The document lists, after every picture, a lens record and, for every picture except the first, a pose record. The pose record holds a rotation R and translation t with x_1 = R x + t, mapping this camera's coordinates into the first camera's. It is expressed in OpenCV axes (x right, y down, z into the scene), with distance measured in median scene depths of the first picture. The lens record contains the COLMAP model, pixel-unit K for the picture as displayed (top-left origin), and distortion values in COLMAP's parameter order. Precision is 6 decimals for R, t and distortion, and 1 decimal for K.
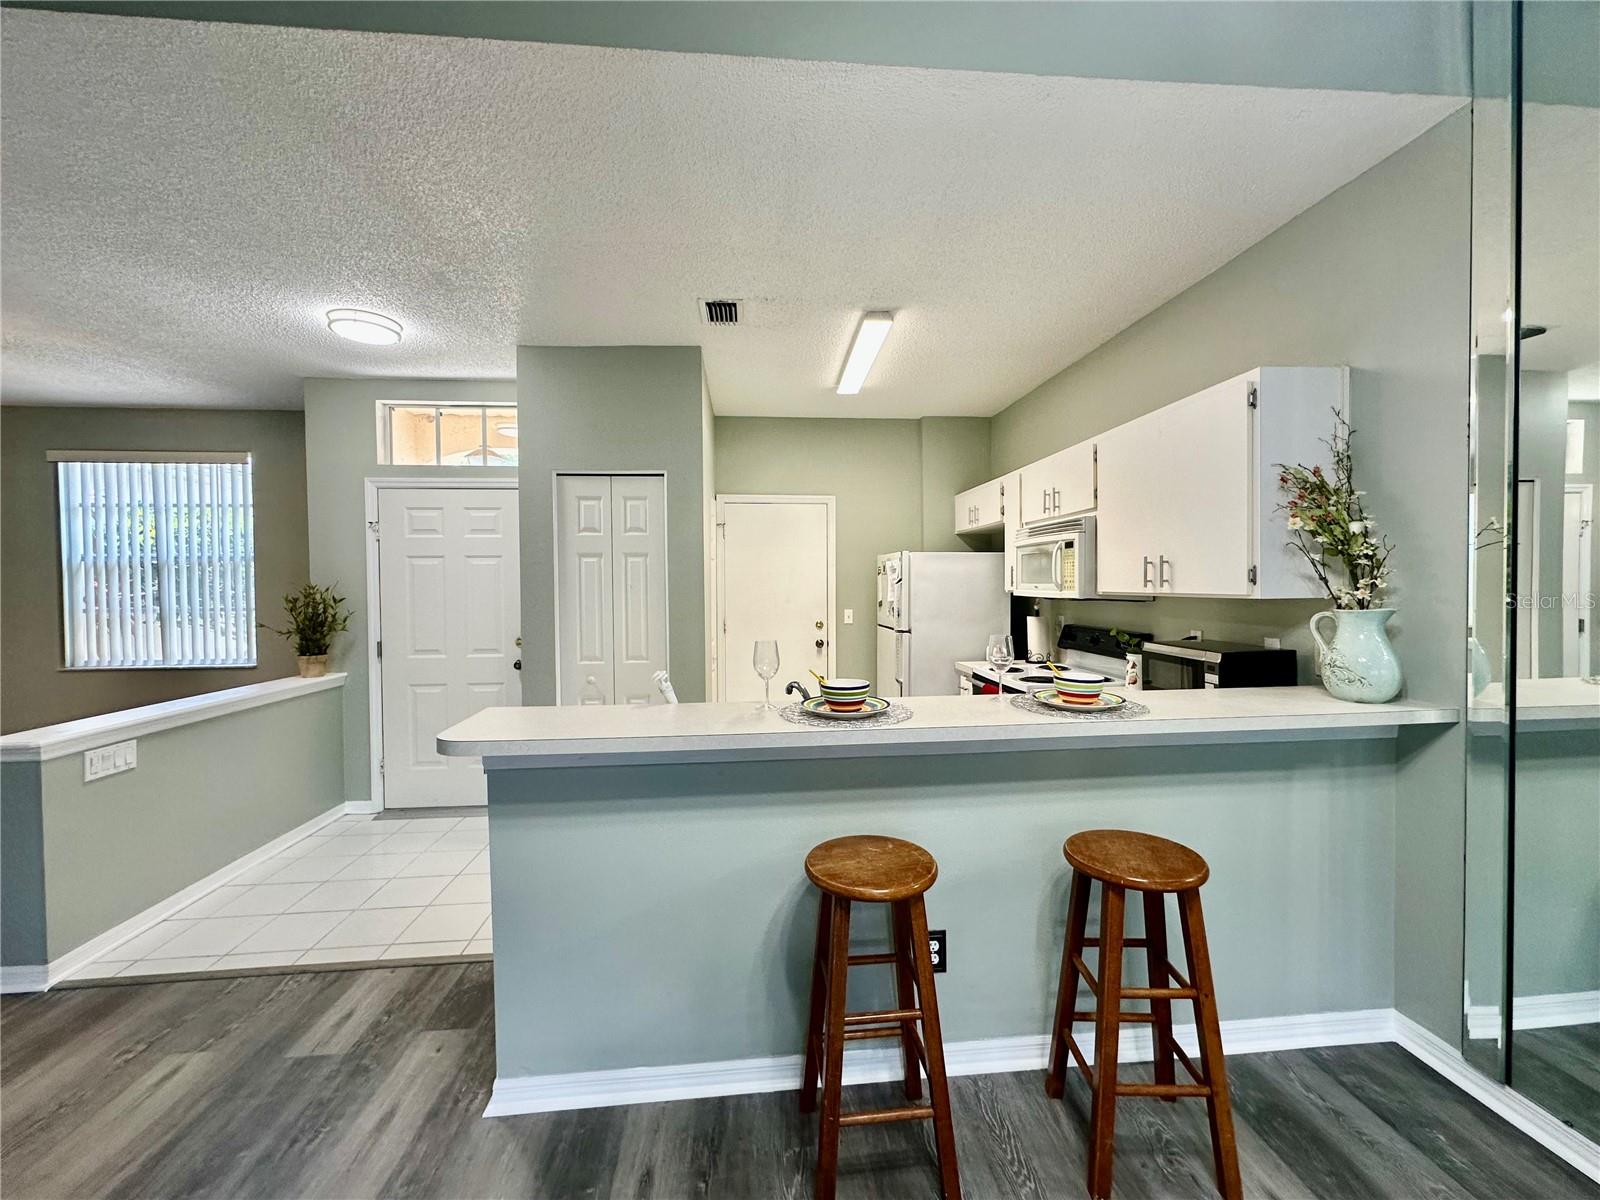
lens RADIAL K [[638.2, 0, 802.9], [0, 638.2, 596.1], [0, 0, 1]] dist [-0.005217, 0.001304]
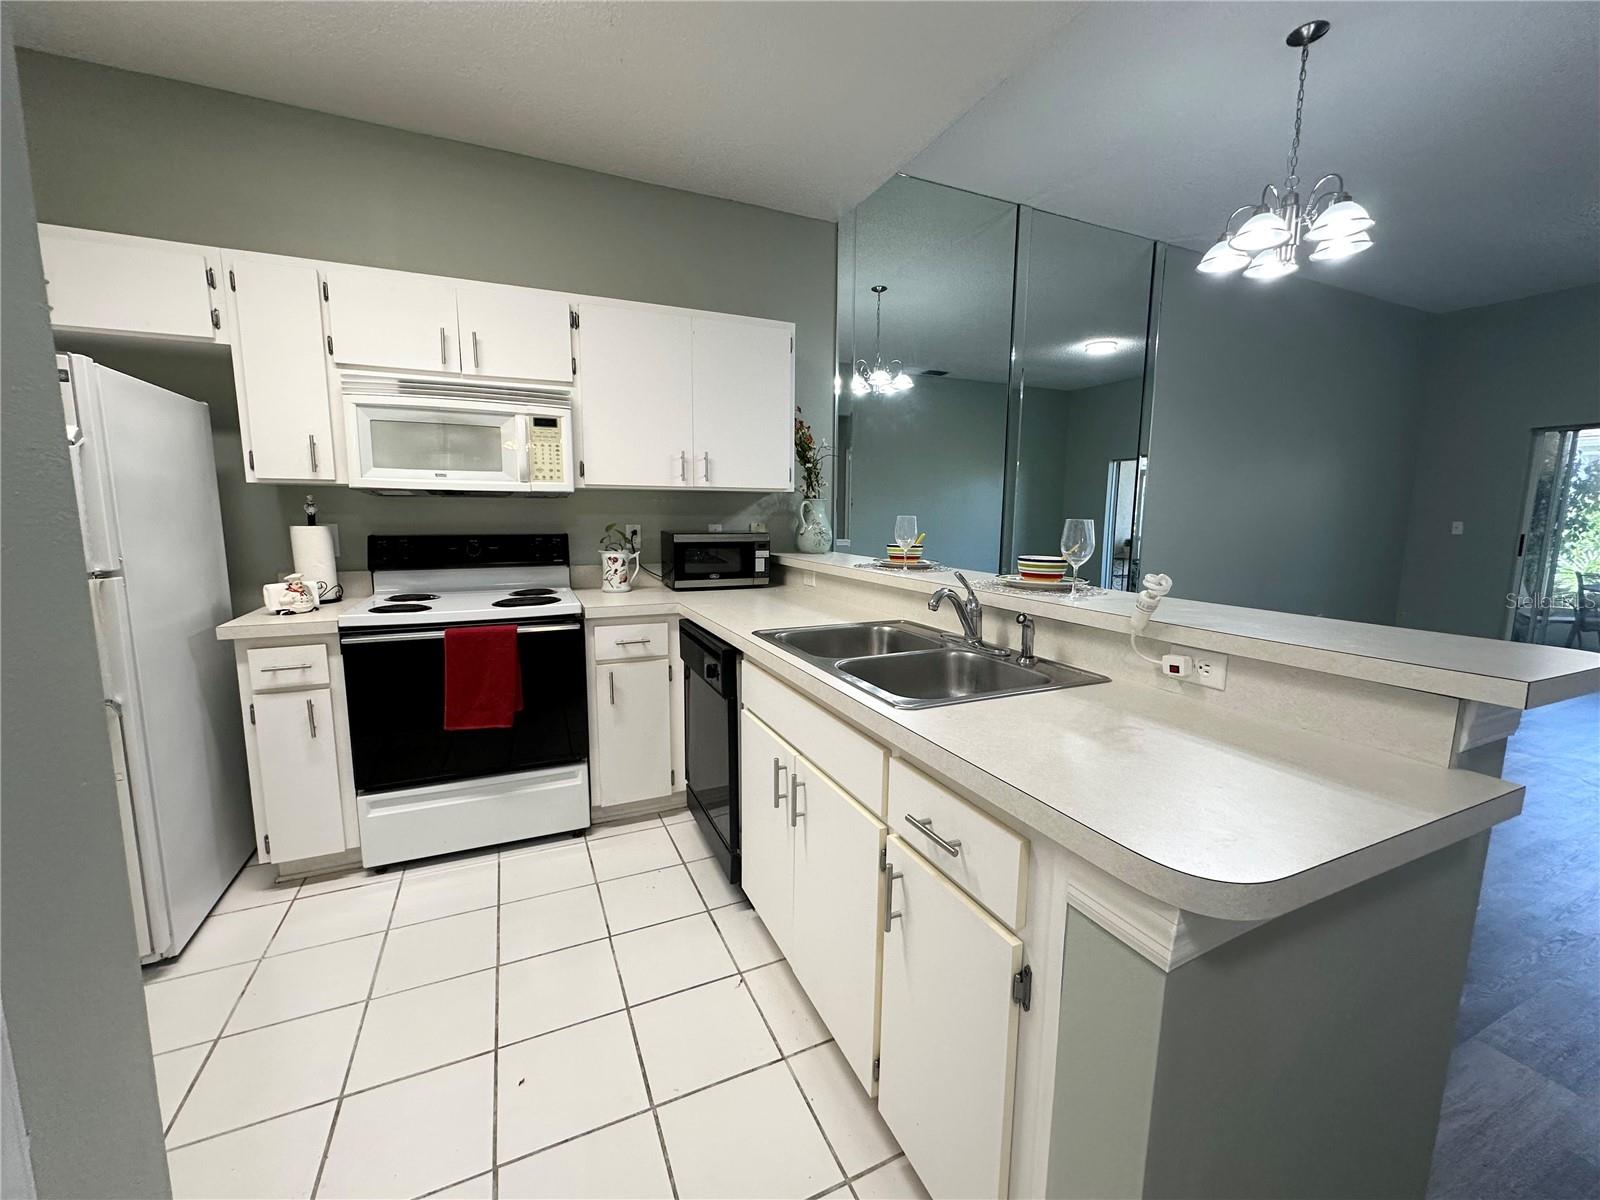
lens RADIAL K [[638.2, 0, 796.9], [0, 638.2, 594.7], [0, 0, 1]] dist [-0.005217, 0.001304]
pose [[-0.317996, -0.118314, 0.940681, -0.454744], [0.013853, 0.991497, 0.129389, 0.032980], [-0.947991, 0.054177, -0.313653, 0.997823]]
